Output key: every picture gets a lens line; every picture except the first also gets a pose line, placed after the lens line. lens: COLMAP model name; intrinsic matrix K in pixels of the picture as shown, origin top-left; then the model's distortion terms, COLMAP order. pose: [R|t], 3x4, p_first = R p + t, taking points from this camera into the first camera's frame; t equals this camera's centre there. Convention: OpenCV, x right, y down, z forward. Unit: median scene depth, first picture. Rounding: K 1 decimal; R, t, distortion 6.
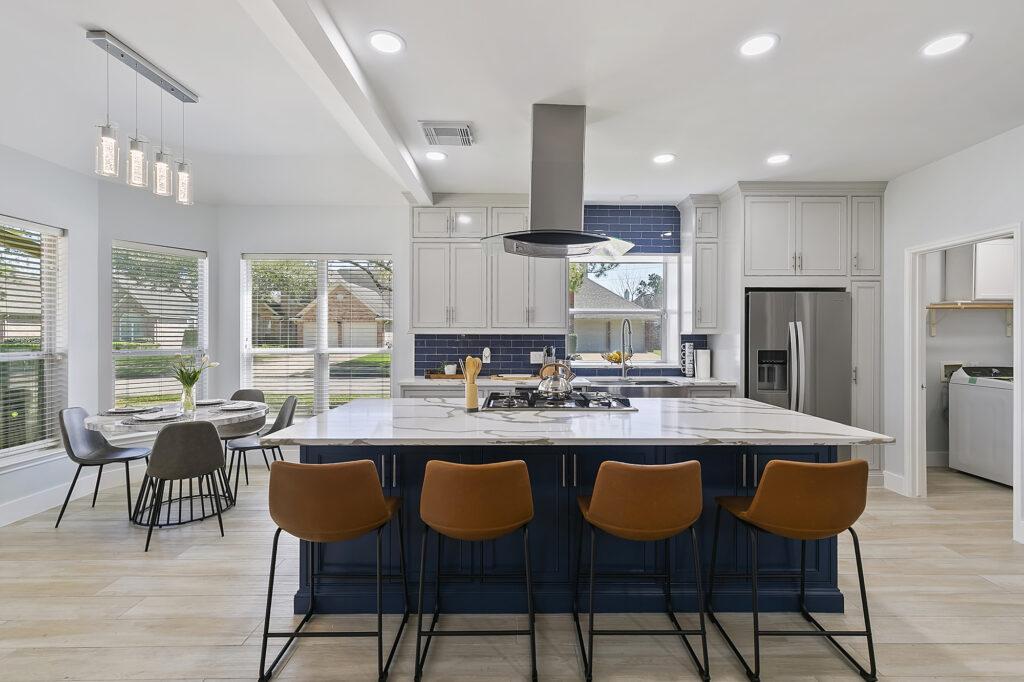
lens RADIAL K [[471.5, 0, 516.7], [0, 471.5, 336.0], [0, 0, 1]] dist [0.002887, 0.000189]
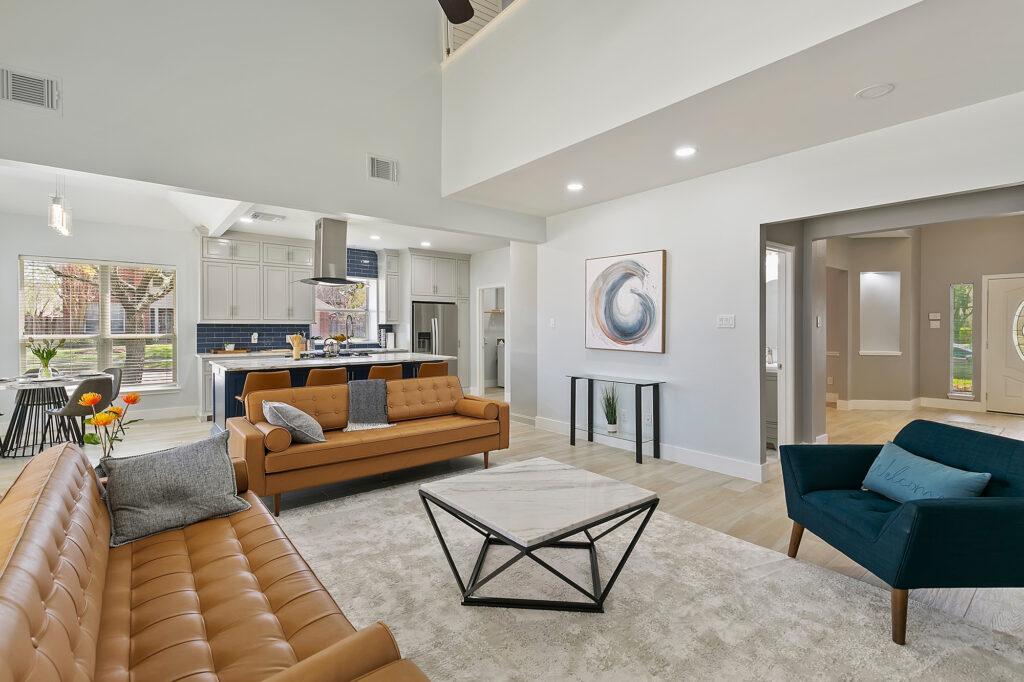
lens RADIAL K [[471.5, 0, 516.7], [0, 471.5, 336.0], [0, 0, 1]] dist [0.002887, 0.000189]
pose [[0.776073, -0.013310, 0.630503, -0.404984], [-0.001795, 0.999727, 0.023313, -0.001763], [-0.630641, -0.019224, 0.775836, -0.777686]]
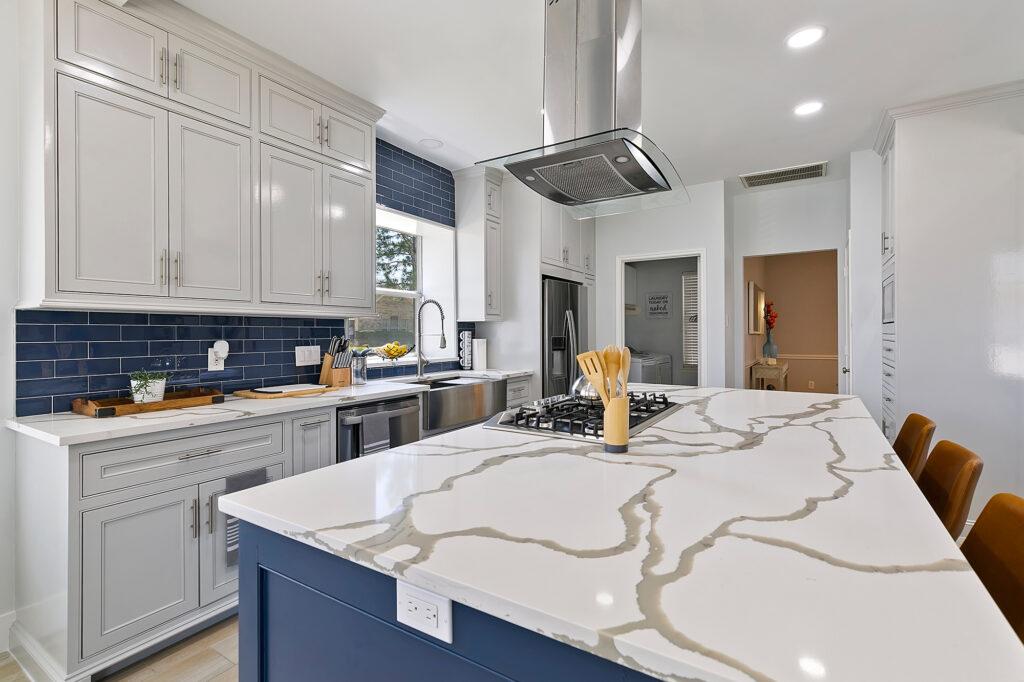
lens RADIAL K [[472.1, 0, 498.9], [0, 472.1, 334.7], [0, 0, 1]] dist [0.023622, -0.000122]
pose [[0.552240, -0.006030, 0.833663, -0.365562], [-0.000322, 0.999972, 0.007446, 0.015336], [-0.833685, -0.004381, 0.552223, 0.499387]]
